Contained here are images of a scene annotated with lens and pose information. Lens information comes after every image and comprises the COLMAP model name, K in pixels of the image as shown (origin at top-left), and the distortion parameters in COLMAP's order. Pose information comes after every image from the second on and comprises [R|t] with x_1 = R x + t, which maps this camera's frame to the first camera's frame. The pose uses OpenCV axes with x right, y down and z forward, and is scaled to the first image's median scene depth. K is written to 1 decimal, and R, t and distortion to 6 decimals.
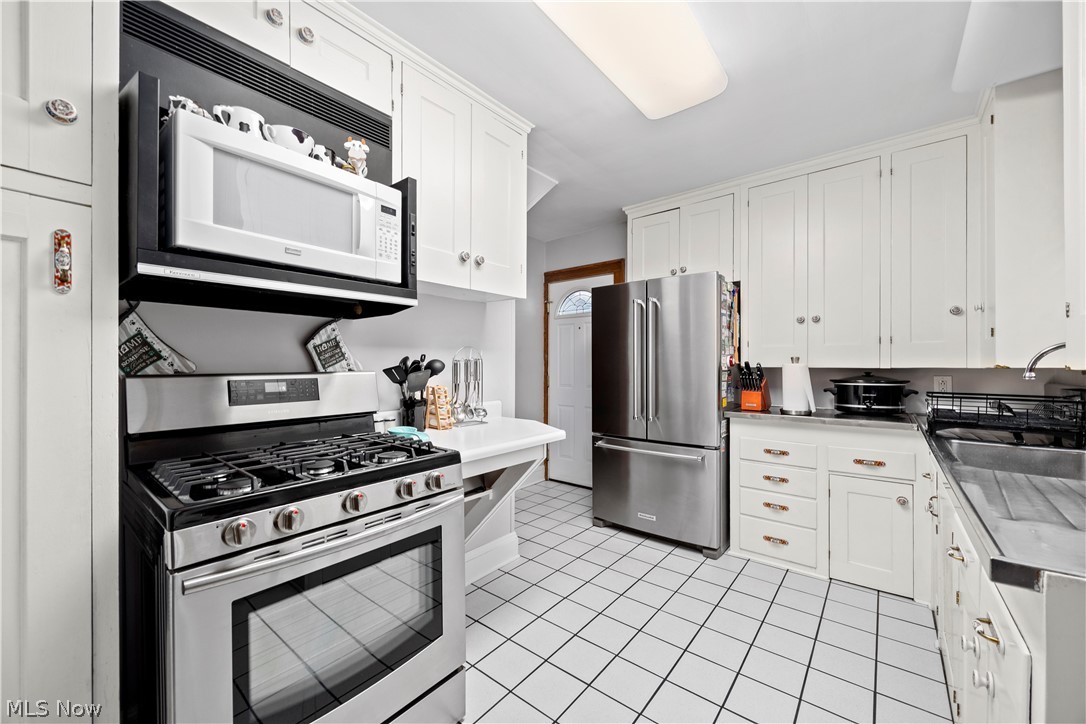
lens RADIAL K [[421.6, 0, 538.9], [0, 421.6, 369.5], [0, 0, 1]] dist [-0.005835, 0.000691]
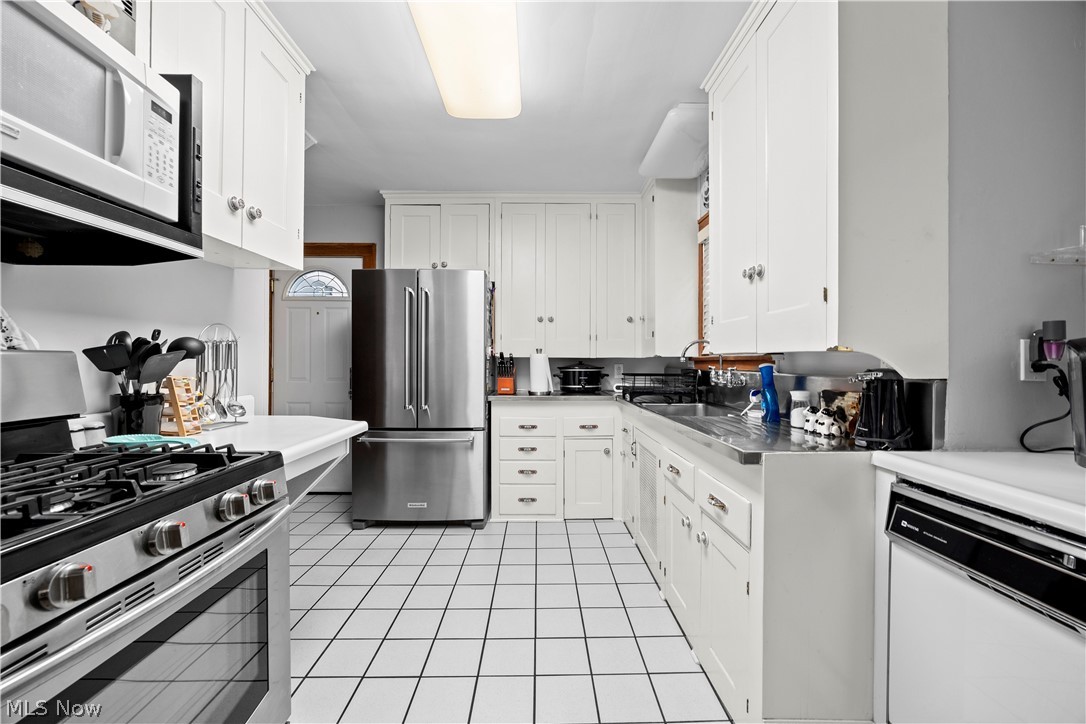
lens RADIAL K [[421.6, 0, 542.1], [0, 421.6, 366.0], [0, 0, 1]] dist [-0.005835, 0.000691]
pose [[0.761794, -0.003143, 0.647812, -0.220357], [0.003360, 0.999994, 0.000901, 0.023730], [-0.647811, 0.001491, 0.761800, 0.056468]]
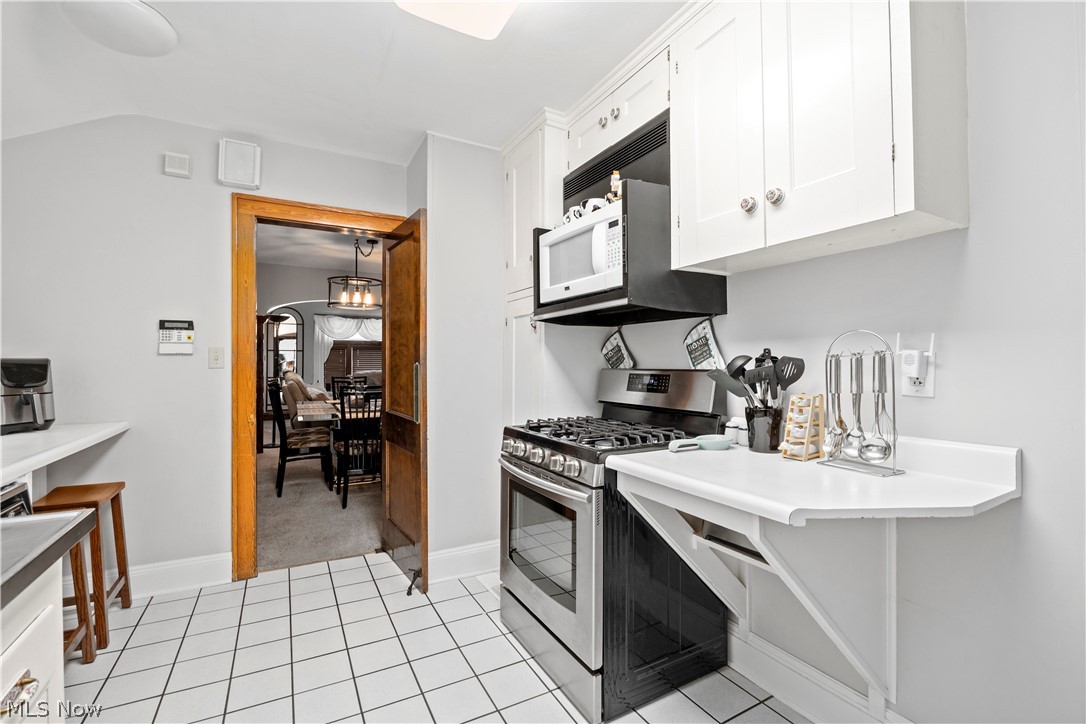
lens RADIAL K [[486.2, 0, 544.9], [0, 486.2, 356.7], [0, 0, 1]] dist [-0.004698, -0.000148]
pose [[-0.370644, -0.013000, -0.928684, 0.603104], [-0.009437, 0.999903, -0.010231, -0.007828], [0.928727, 0.004972, -0.370730, 0.878306]]
